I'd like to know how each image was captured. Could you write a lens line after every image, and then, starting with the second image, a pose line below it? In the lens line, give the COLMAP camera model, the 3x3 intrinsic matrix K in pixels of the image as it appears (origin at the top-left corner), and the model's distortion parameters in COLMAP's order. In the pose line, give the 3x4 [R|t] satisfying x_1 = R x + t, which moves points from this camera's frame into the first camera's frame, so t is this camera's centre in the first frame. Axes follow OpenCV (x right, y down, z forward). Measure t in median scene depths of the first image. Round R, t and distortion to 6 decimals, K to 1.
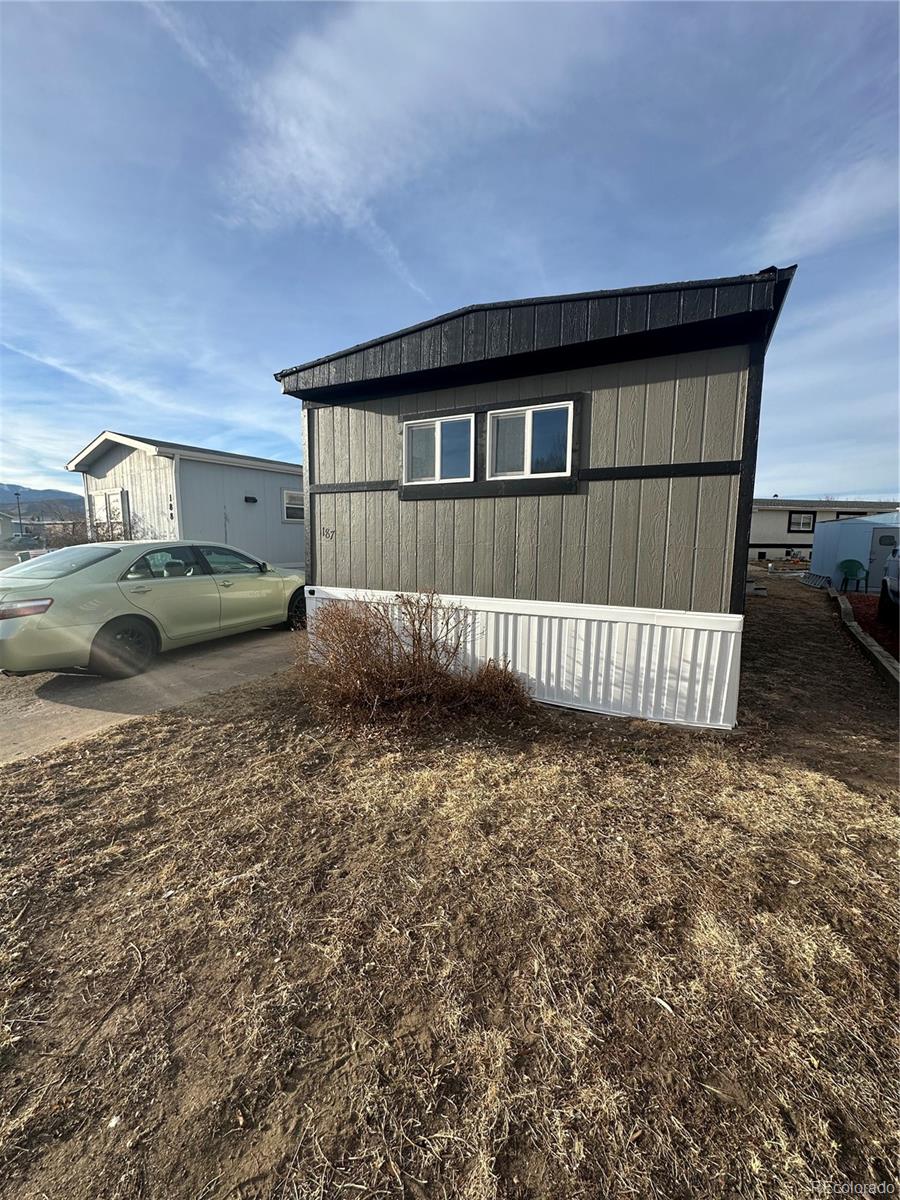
lens RADIAL K [[481.1, 0, 453.7], [0, 481.1, 604.7], [0, 0, 1]] dist [0.000553, 0.000214]
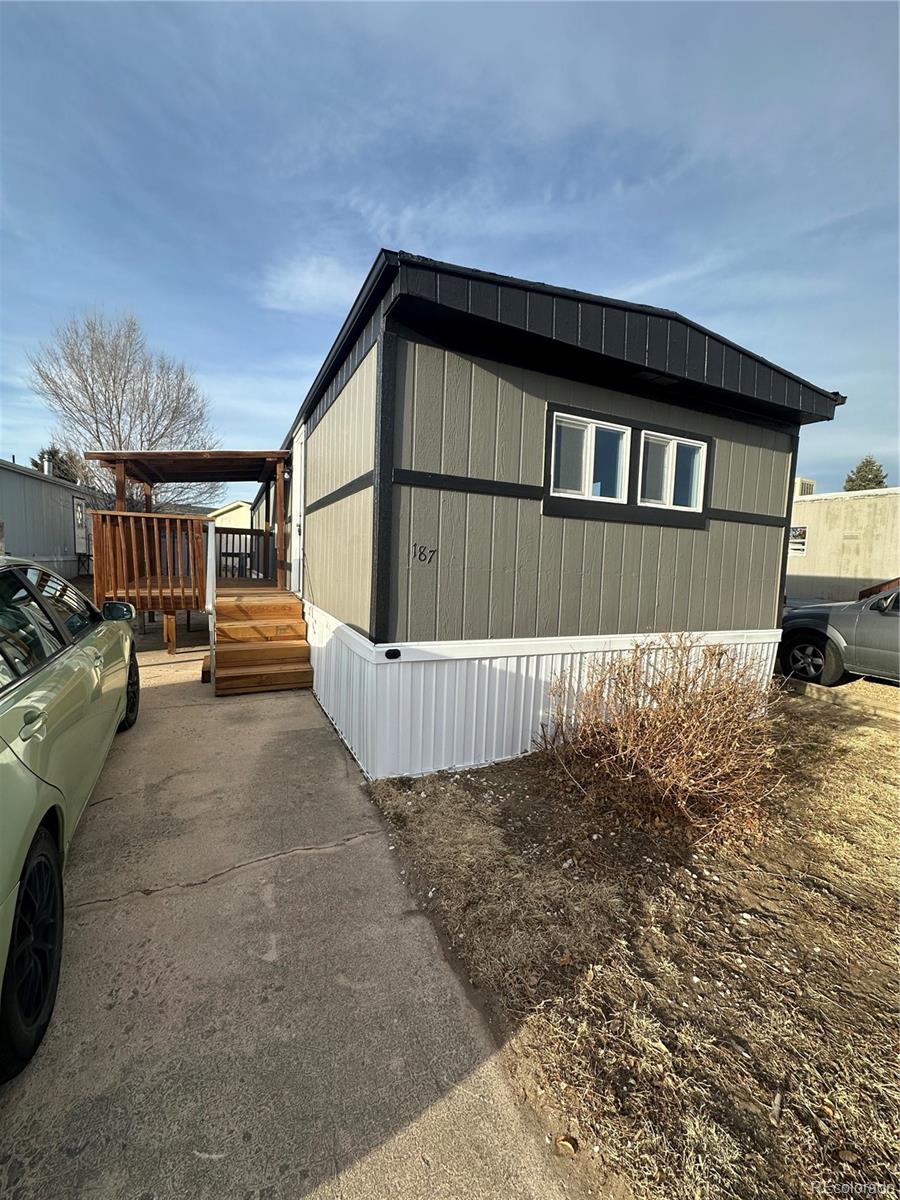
lens RADIAL K [[481.1, 0, 452.5], [0, 481.1, 599.4], [0, 0, 1]] dist [0.000553, 0.000214]
pose [[0.615918, -0.051861, 0.786101, -0.869729], [0.060973, 0.997976, 0.018066, -0.119663], [-0.785447, 0.036804, 0.617833, 0.726142]]
